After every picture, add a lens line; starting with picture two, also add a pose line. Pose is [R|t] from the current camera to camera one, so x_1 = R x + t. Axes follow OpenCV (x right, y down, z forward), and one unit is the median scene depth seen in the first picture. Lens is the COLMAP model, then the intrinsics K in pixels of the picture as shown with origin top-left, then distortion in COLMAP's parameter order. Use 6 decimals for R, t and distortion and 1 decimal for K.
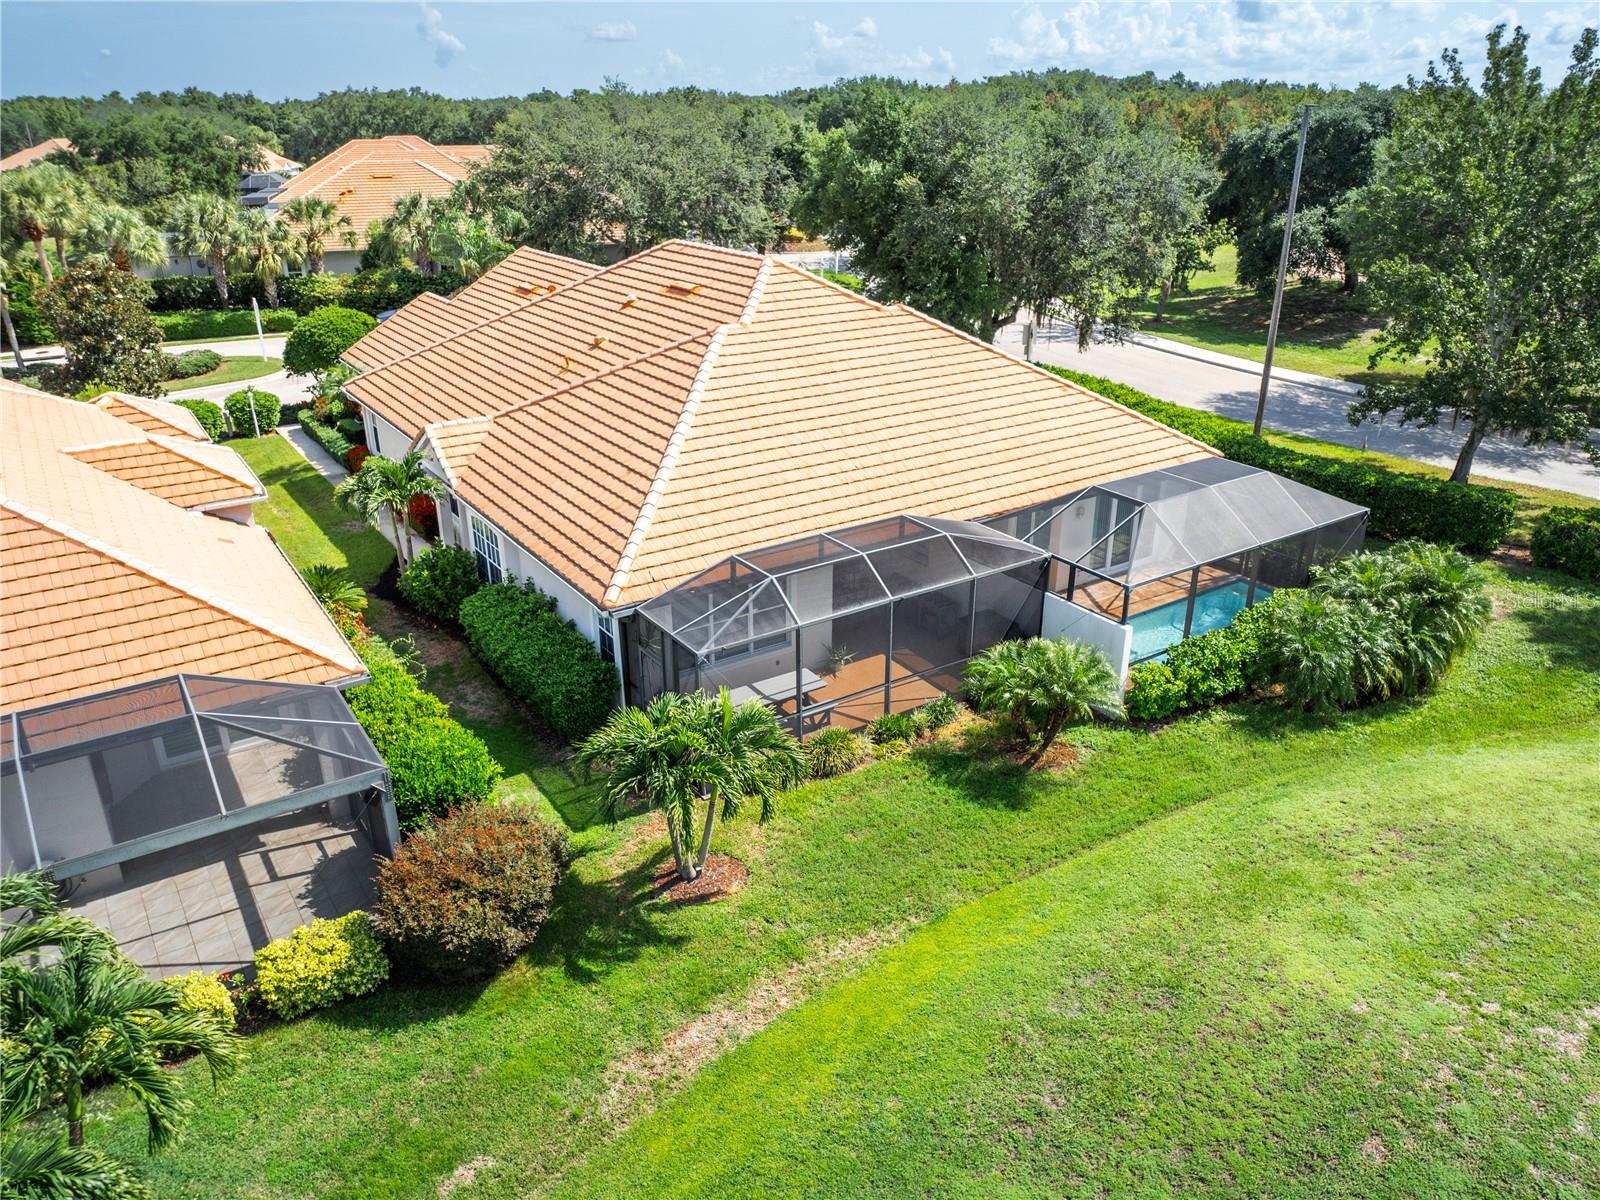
lens RADIAL K [[1144.1, 0, 805.7], [0, 1144.1, 597.5], [0, 0, 1]] dist [-0.035757, 0.005446]
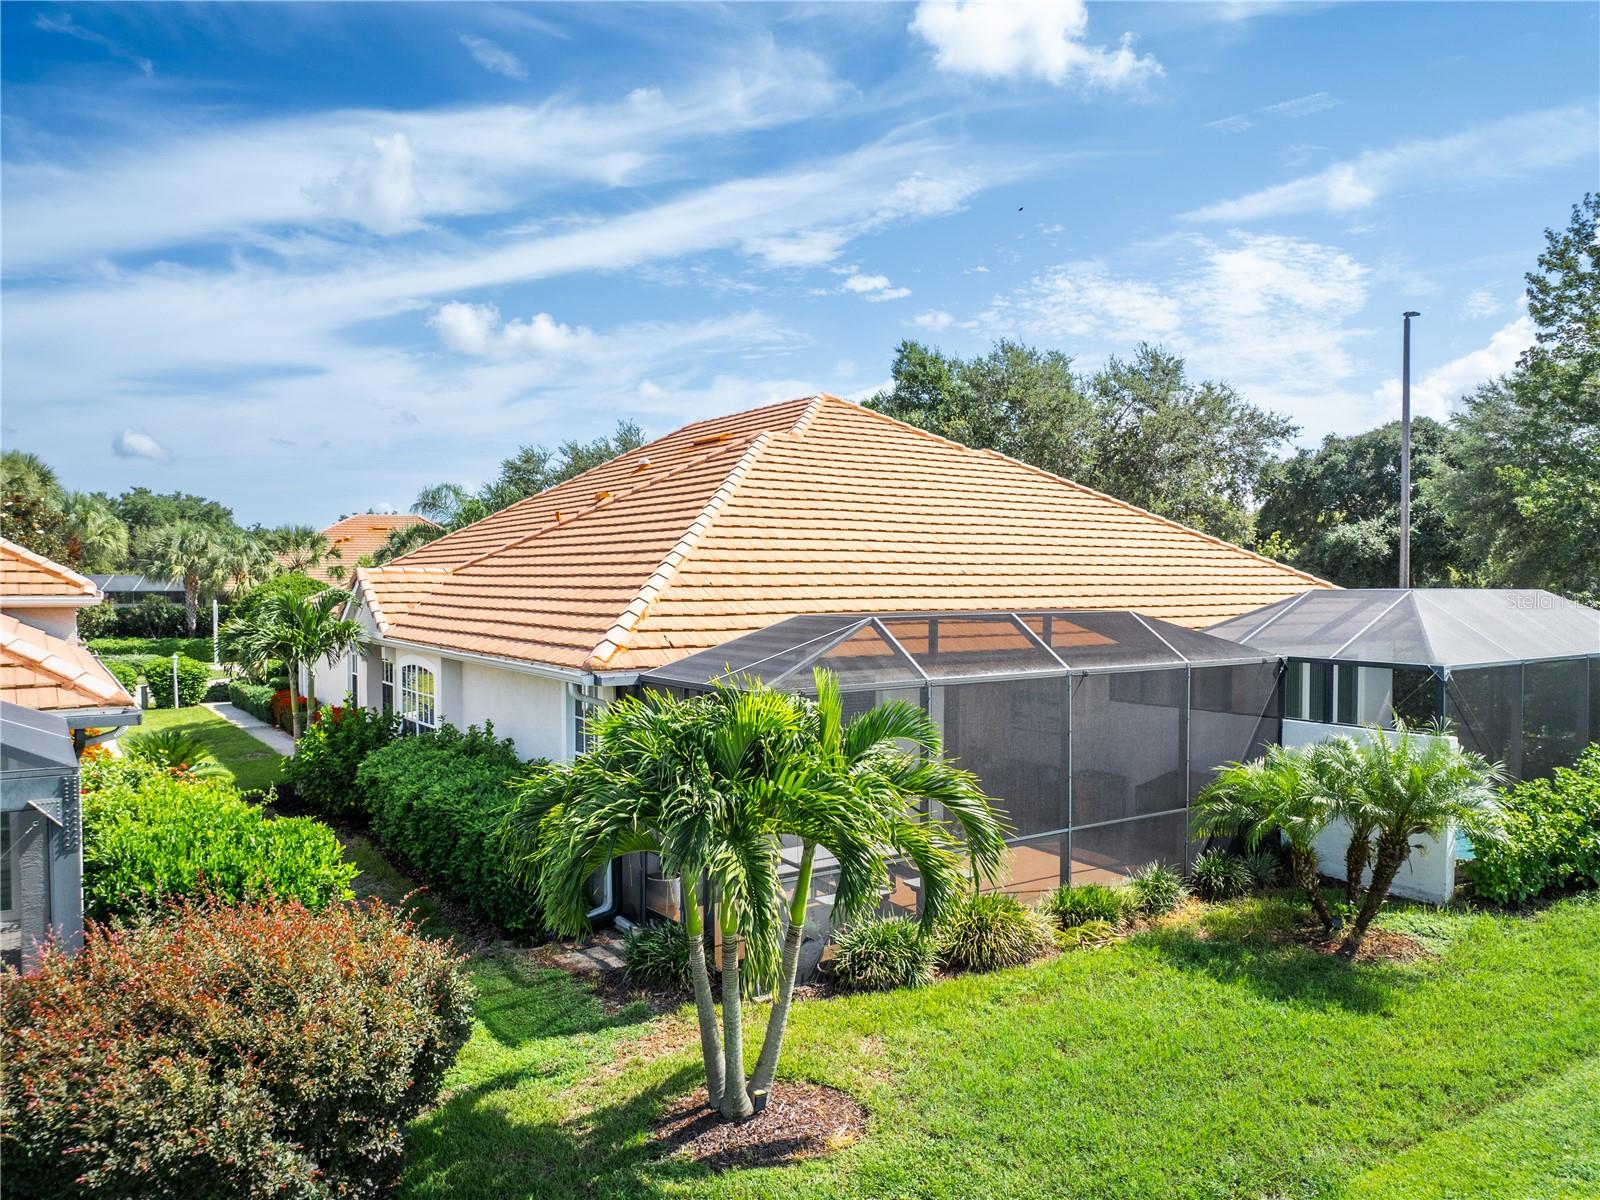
lens RADIAL K [[1144.1, 0, 791.3], [0, 1144.1, 601.9], [0, 0, 1]] dist [-0.035757, 0.005446]
pose [[0.999990, -0.000672, -0.004335, -0.067984], [-0.001004, 0.926908, -0.375286, 0.193978], [0.004271, 0.375287, 0.926899, 0.437471]]
